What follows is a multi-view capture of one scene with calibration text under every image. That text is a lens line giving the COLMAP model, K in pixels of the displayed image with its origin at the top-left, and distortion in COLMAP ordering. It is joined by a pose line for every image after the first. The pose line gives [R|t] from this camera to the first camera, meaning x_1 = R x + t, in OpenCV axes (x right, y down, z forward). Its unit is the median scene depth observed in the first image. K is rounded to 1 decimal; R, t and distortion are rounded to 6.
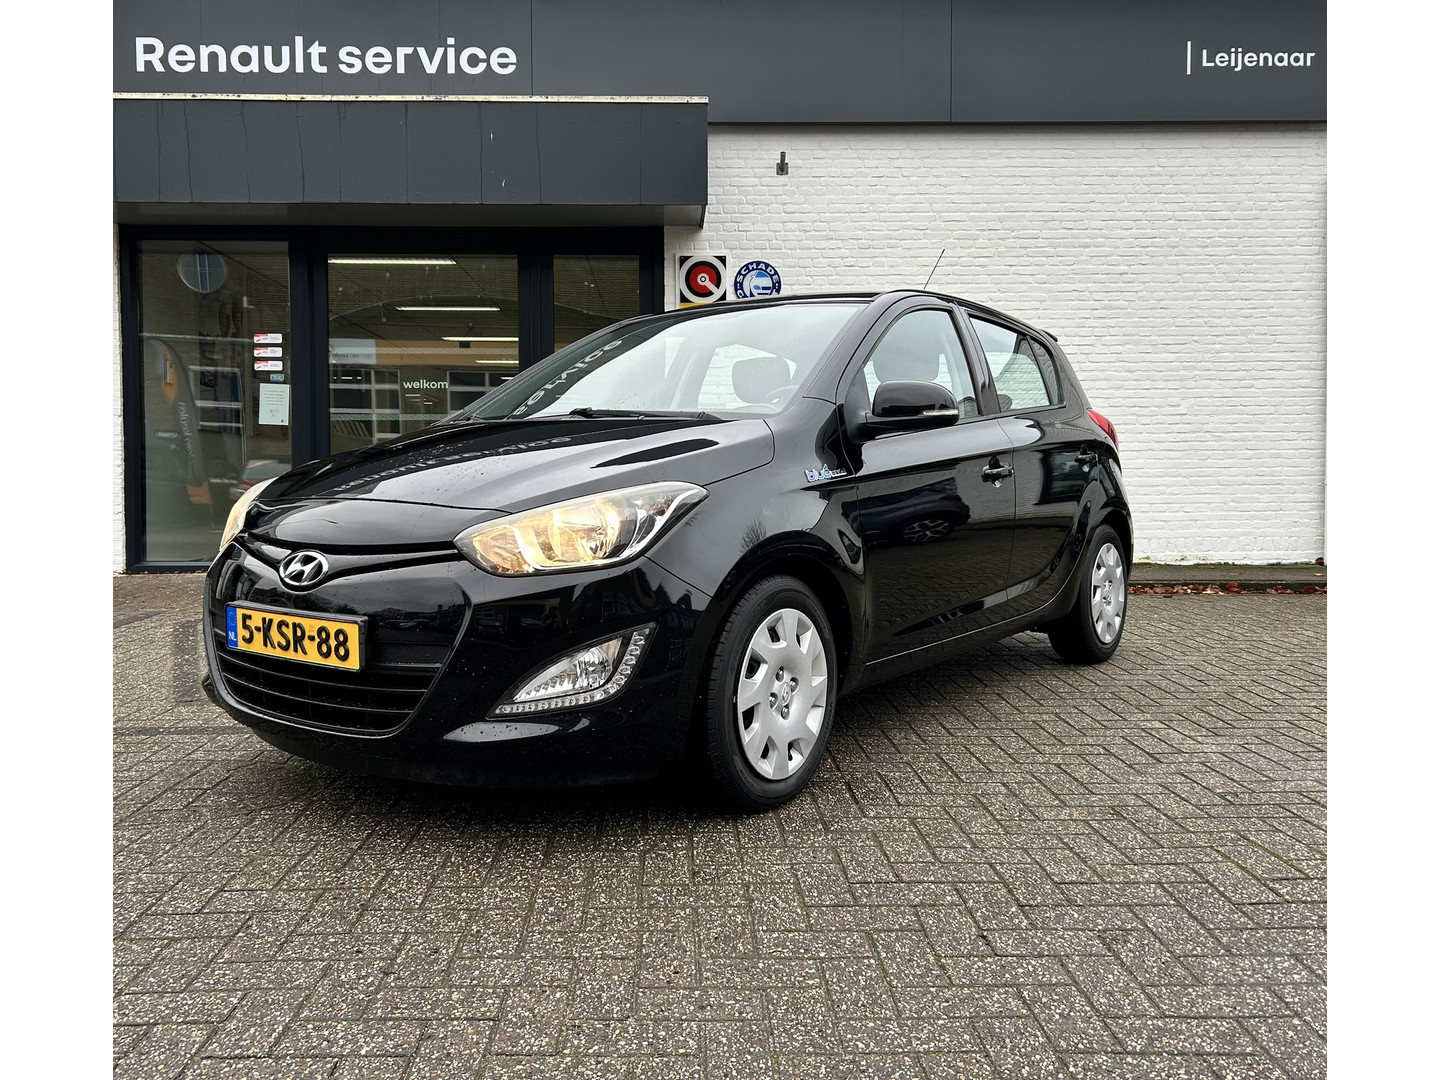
lens RADIAL K [[1092.7, 0, 689.9], [0, 1092.7, 531.2], [0, 0, 1]] dist [0.014725, -0.002061]
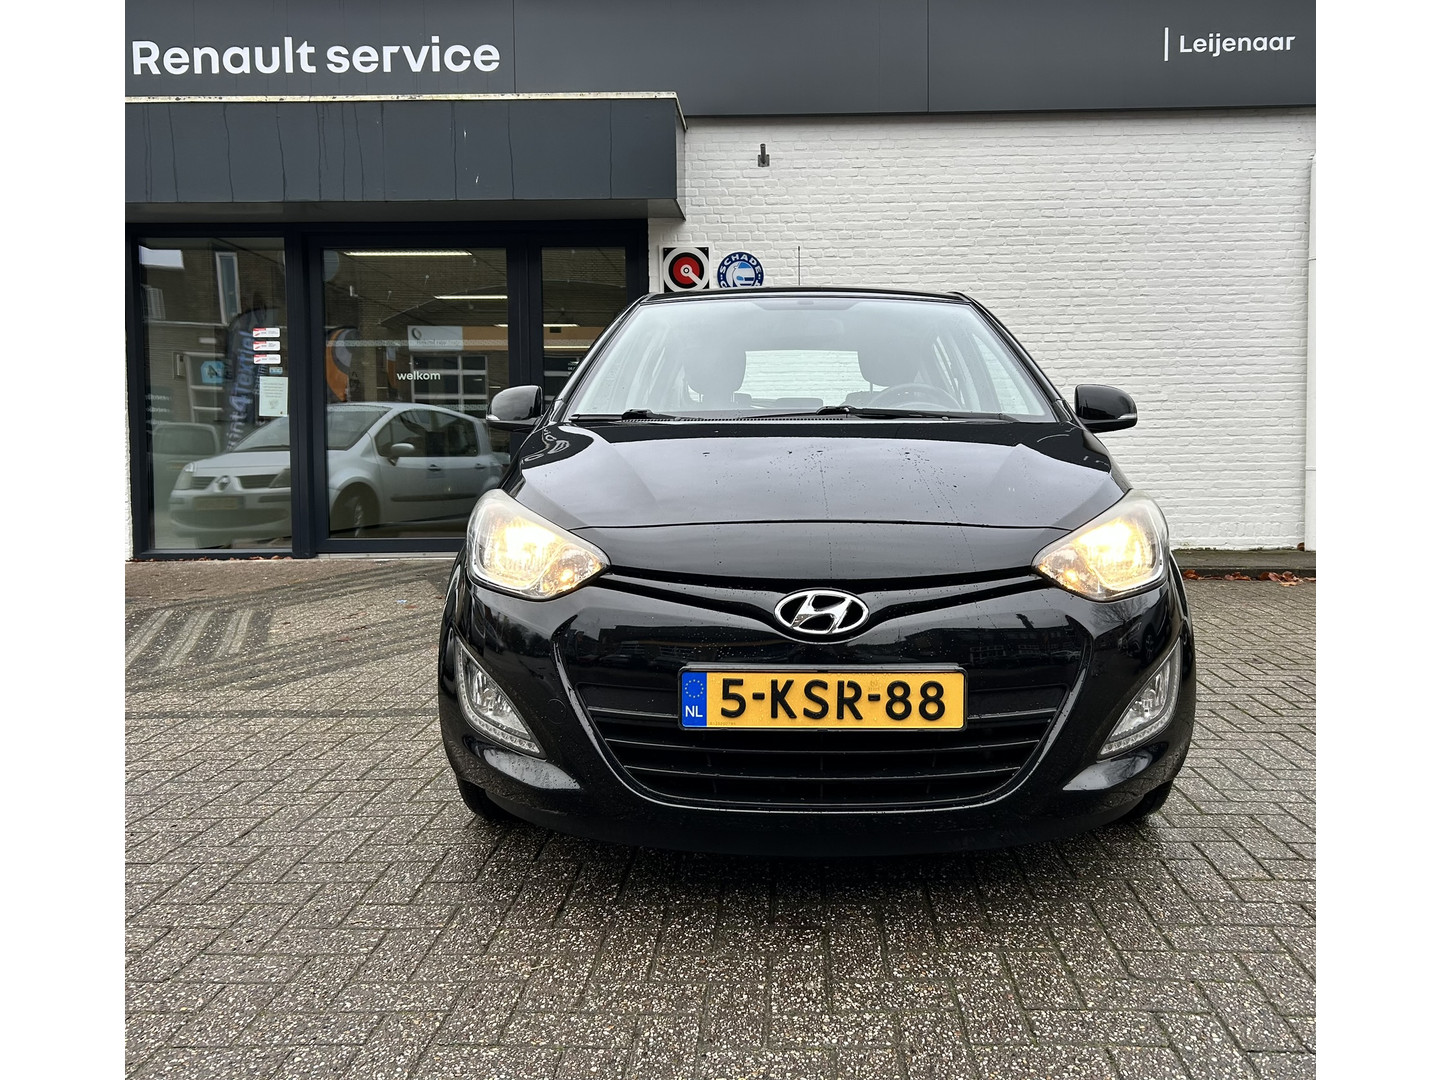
lens RADIAL K [[1094.8, 0, 774.6], [0, 1094.8, 528.8], [0, 0, 1]] dist [0.015495, -0.005694]
pose [[0.999470, -0.002811, -0.032446, 0.129860], [0.003355, 0.999854, 0.016730, -0.007256], [0.032394, -0.016830, 0.999333, -0.020856]]
